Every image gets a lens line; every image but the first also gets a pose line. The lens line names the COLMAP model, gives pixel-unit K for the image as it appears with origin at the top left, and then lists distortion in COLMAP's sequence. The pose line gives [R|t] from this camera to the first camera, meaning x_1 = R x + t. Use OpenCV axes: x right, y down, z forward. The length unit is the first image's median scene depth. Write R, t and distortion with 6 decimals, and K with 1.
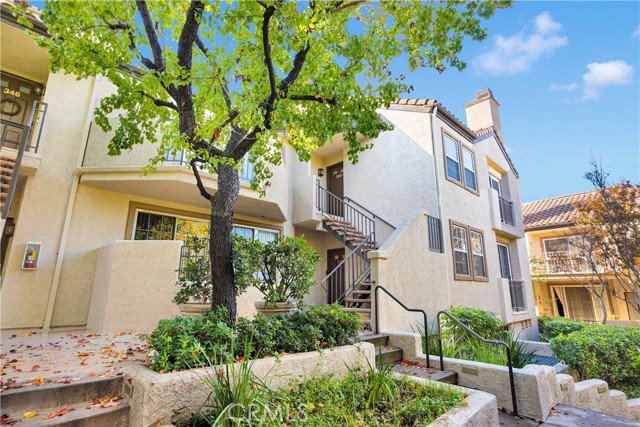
lens RADIAL K [[327.6, 0, 320.0], [0, 327.6, 213.5], [0, 0, 1]] dist [-0.002005, -0.000371]
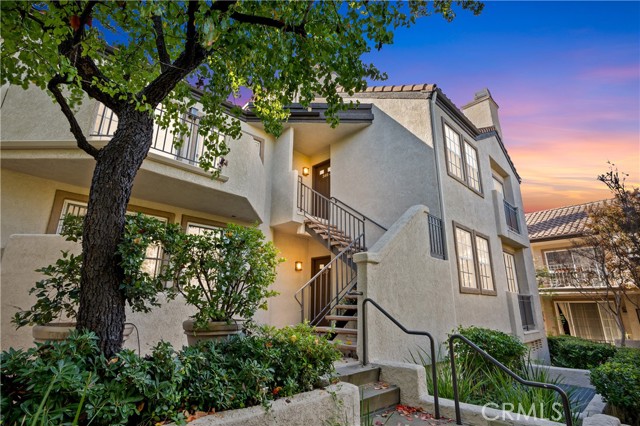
lens RADIAL K [[327.9, 0, 320.0], [0, 327.9, 213.0], [0, 0, 1]] dist [0.001972, 0.000662]
pose [[0.999724, 0.010761, 0.020895, 0.039892], [-0.009838, 0.998992, -0.043807, 0.044768], [-0.021345, 0.043590, 0.998821, 0.184424]]
